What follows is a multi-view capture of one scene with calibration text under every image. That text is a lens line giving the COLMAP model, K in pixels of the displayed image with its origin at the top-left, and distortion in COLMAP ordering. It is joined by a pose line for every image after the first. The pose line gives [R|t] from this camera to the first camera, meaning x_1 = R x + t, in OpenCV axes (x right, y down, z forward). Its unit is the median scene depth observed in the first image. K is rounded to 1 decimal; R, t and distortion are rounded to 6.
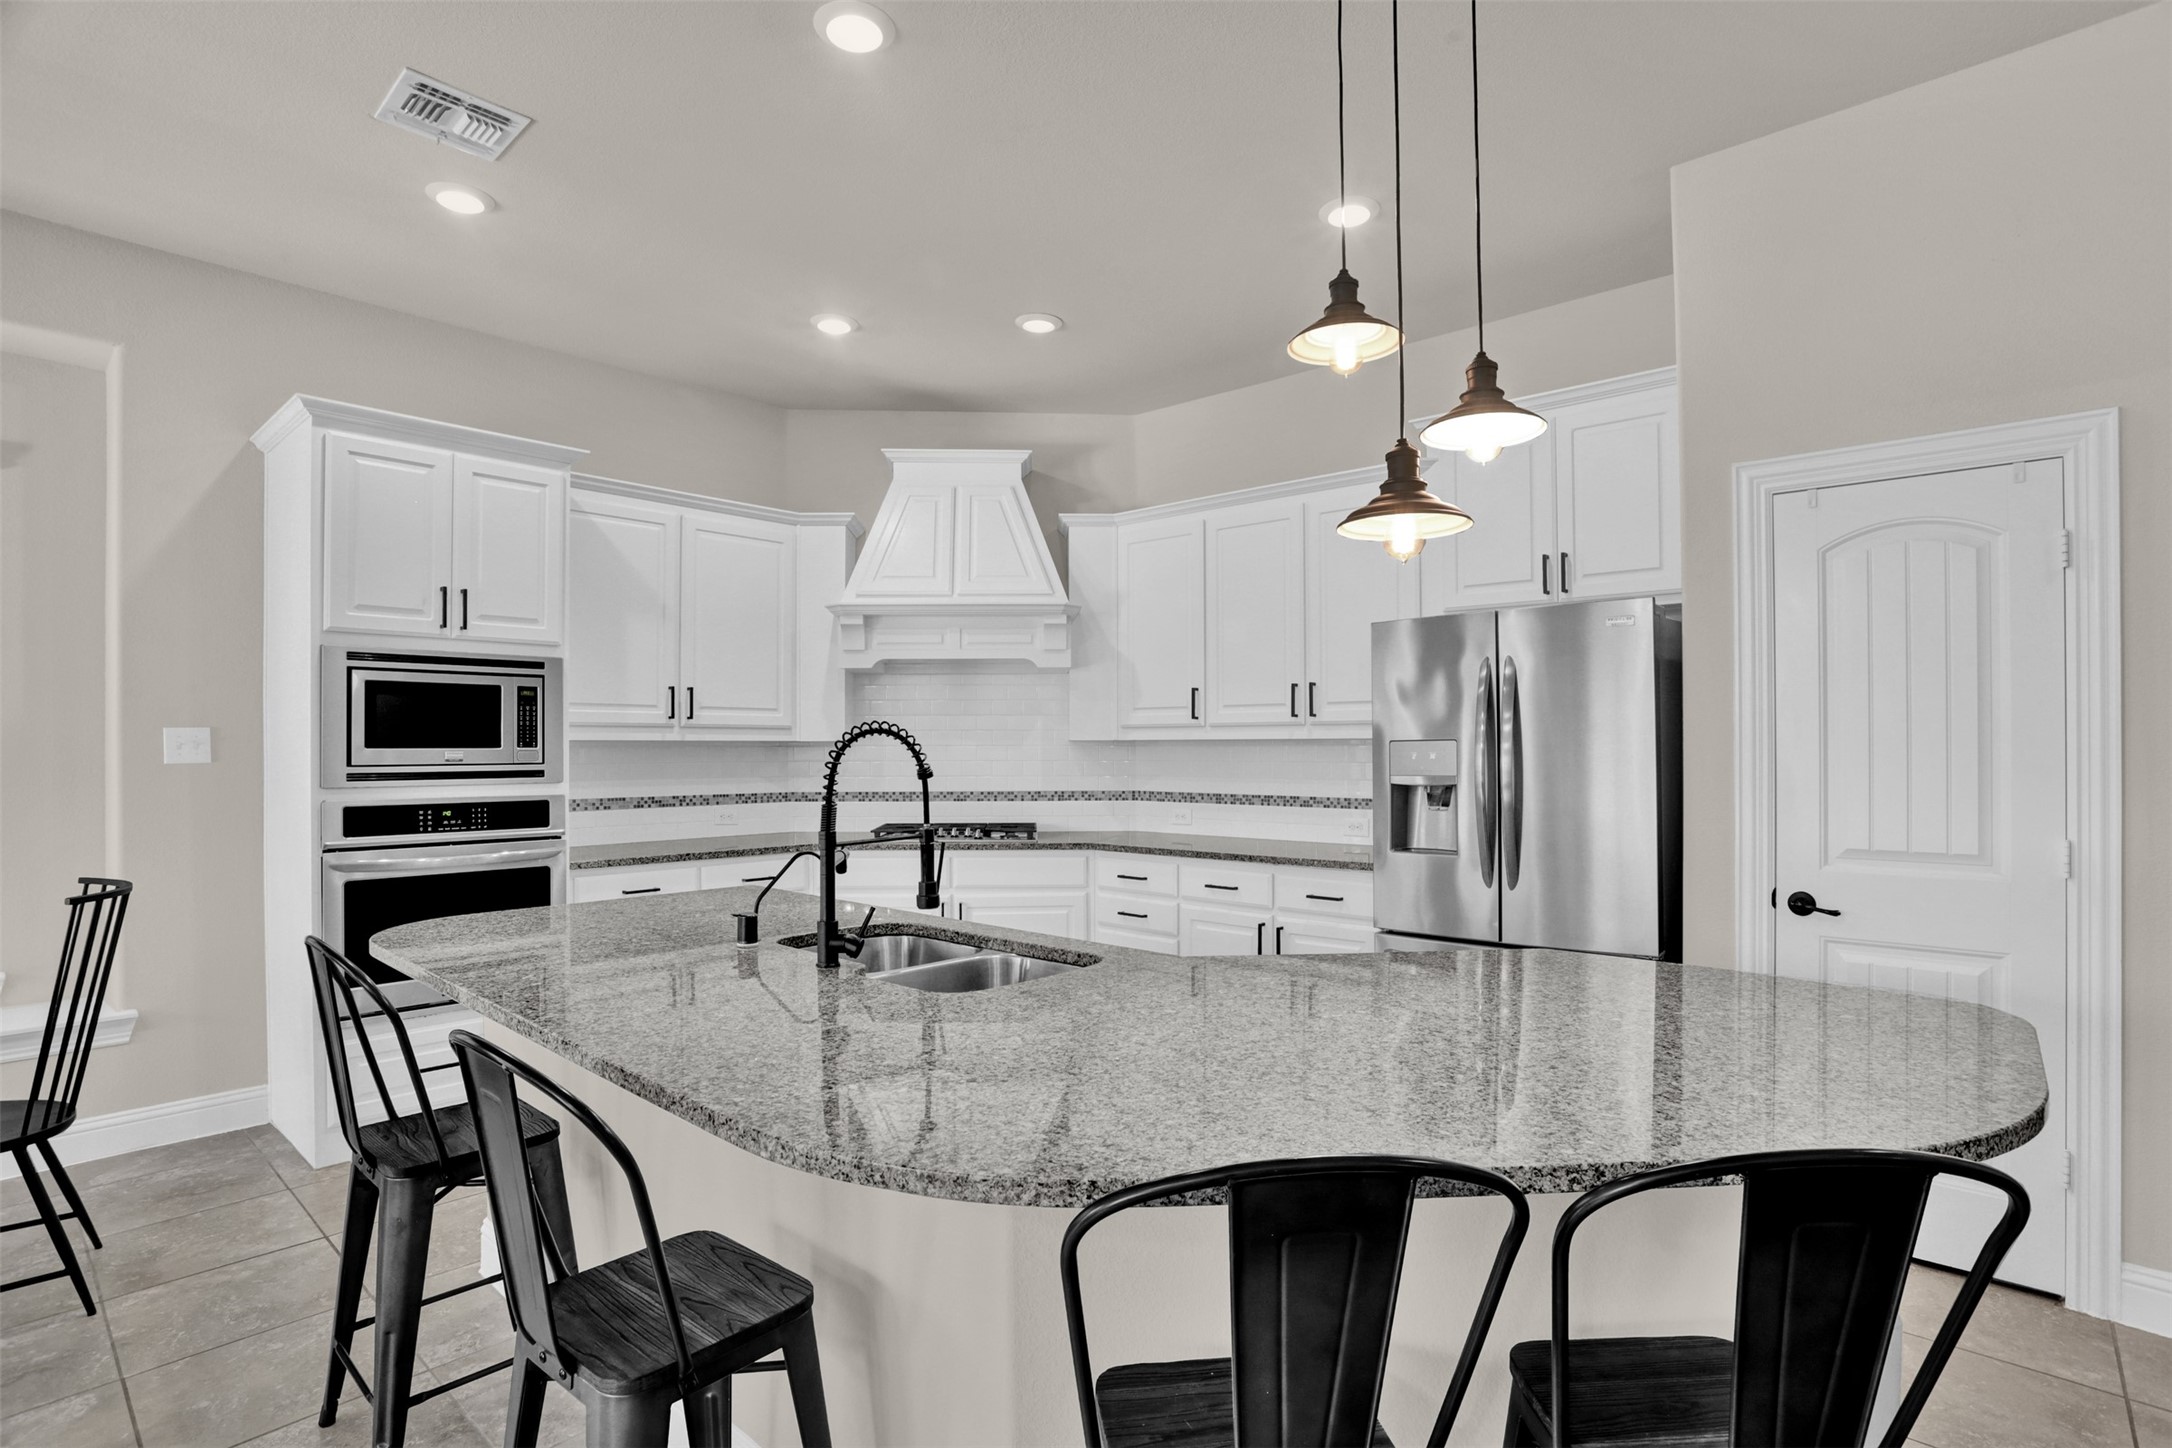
lens RADIAL K [[1076.0, 0, 1084.1], [0, 1076.0, 738.2], [0, 0, 1]] dist [-0.068253, 0.024222]
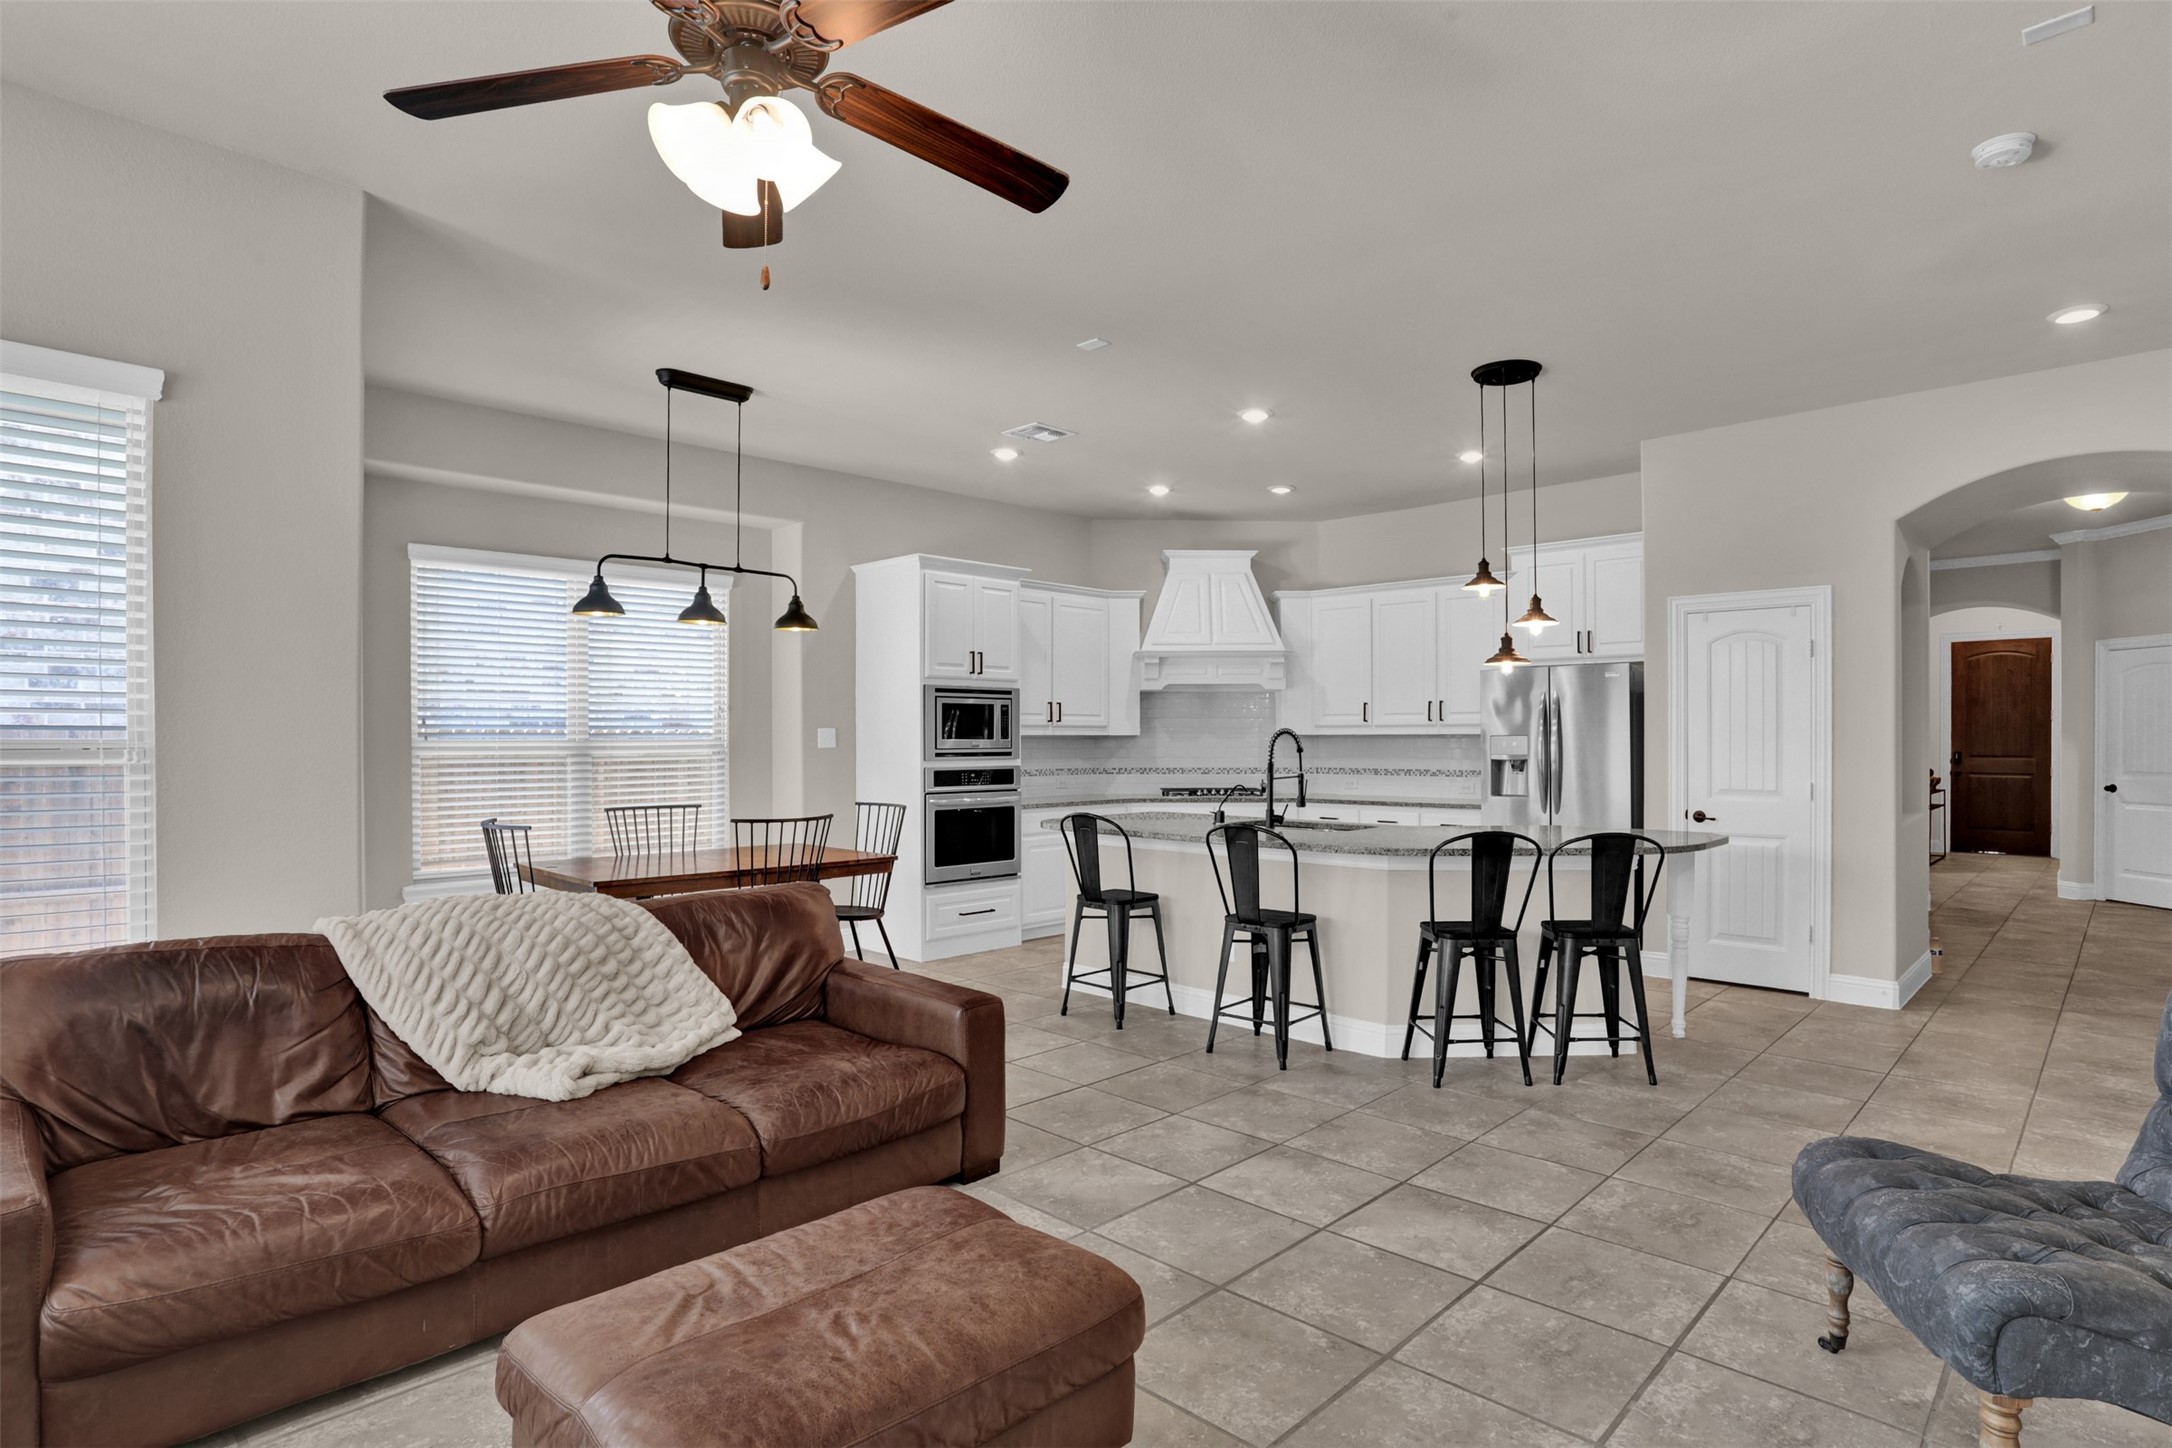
lens RADIAL K [[1114.8, 0, 1088.1], [0, 1114.8, 733.9], [0, 0, 1]] dist [-0.067851, 0.020877]
pose [[0.998852, 0.000788, -0.047896, -0.289278], [-0.000579, 0.999990, 0.004387, -0.008101], [0.047899, -0.004354, 0.998843, -0.855100]]
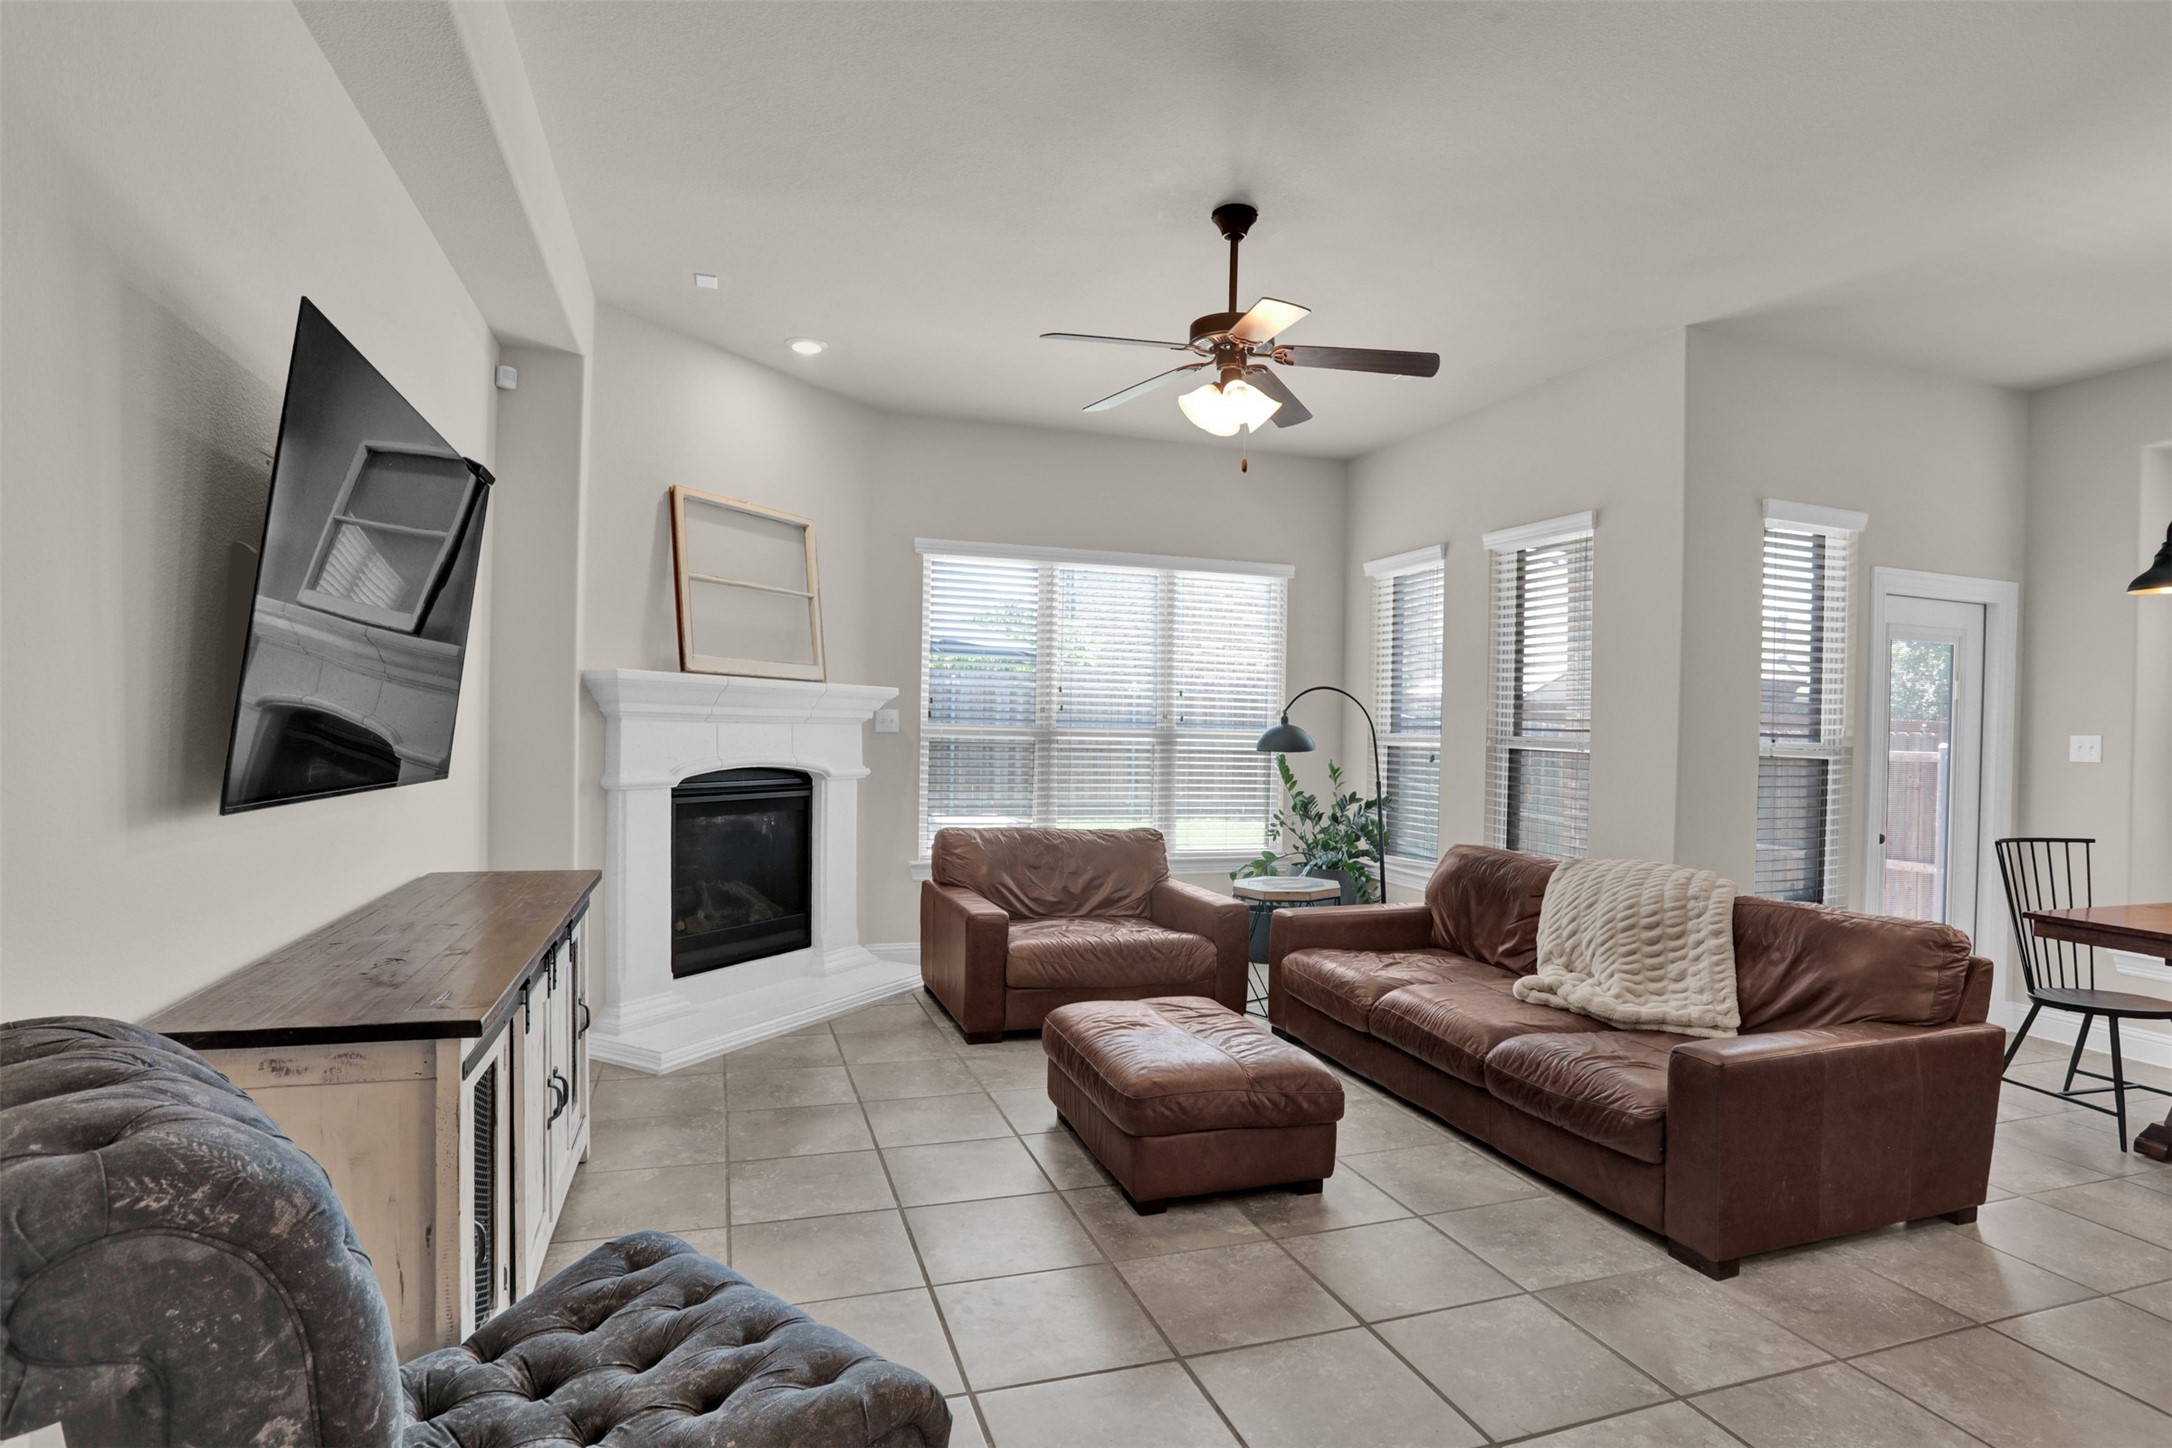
lens RADIAL K [[1076.0, 0, 1080.5], [0, 1076.0, 749.0], [0, 0, 1]] dist [-0.068253, 0.024222]
pose [[-0.501129, 0.006270, -0.865350, 0.362515], [-0.013578, 0.999794, 0.015107, 0.002608], [0.865266, 0.019321, -0.500941, -0.016571]]
